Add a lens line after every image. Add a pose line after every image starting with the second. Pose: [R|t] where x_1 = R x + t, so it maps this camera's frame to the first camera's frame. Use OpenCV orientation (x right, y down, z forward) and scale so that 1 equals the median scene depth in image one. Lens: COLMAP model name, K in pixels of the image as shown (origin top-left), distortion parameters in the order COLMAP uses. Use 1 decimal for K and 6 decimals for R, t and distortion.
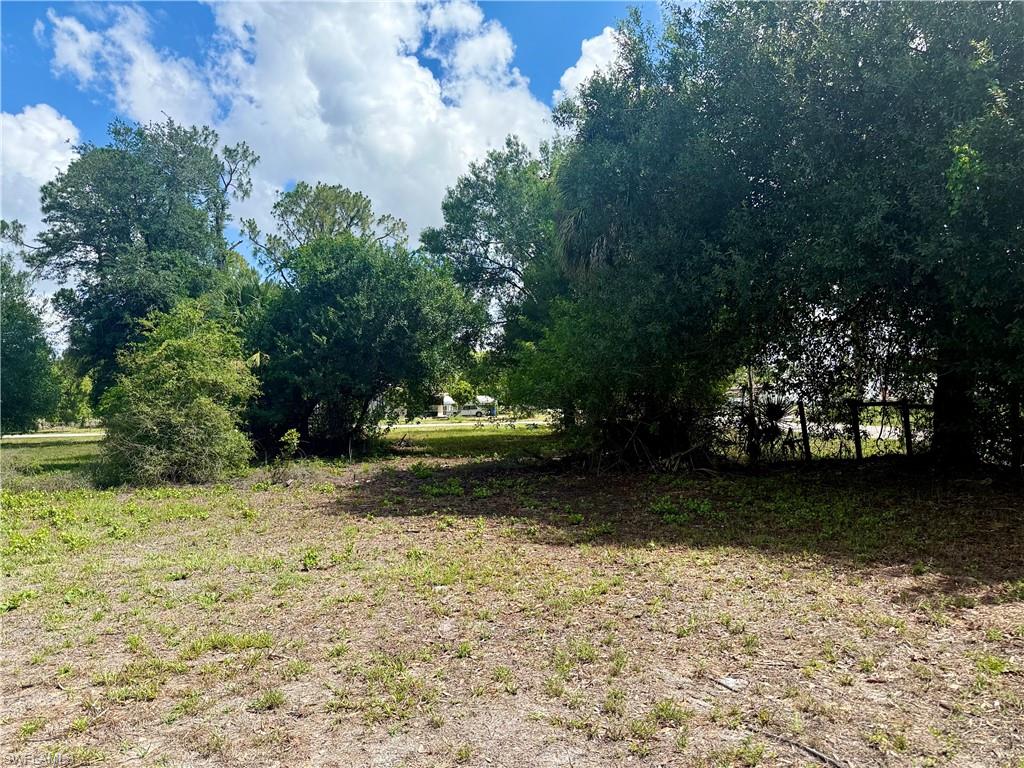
lens RADIAL K [[723.1, 0, 505.8], [0, 723.1, 386.3], [0, 0, 1]] dist [0.080018, -0.091812]
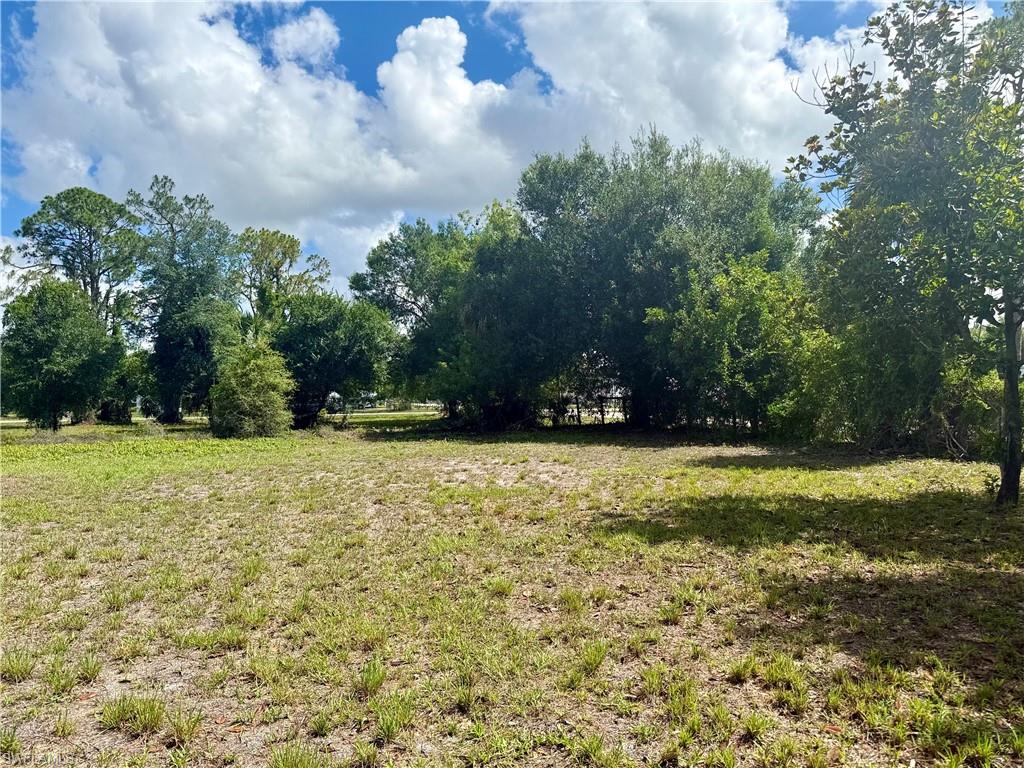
lens RADIAL K [[723.1, 0, 505.8], [0, 723.1, 386.3], [0, 0, 1]] dist [0.080018, -0.091812]
pose [[0.981275, 0.013943, 0.192105, -0.142171], [-0.014931, 0.999882, 0.003698, -0.010206], [-0.192031, -0.006497, 0.981367, -0.723781]]
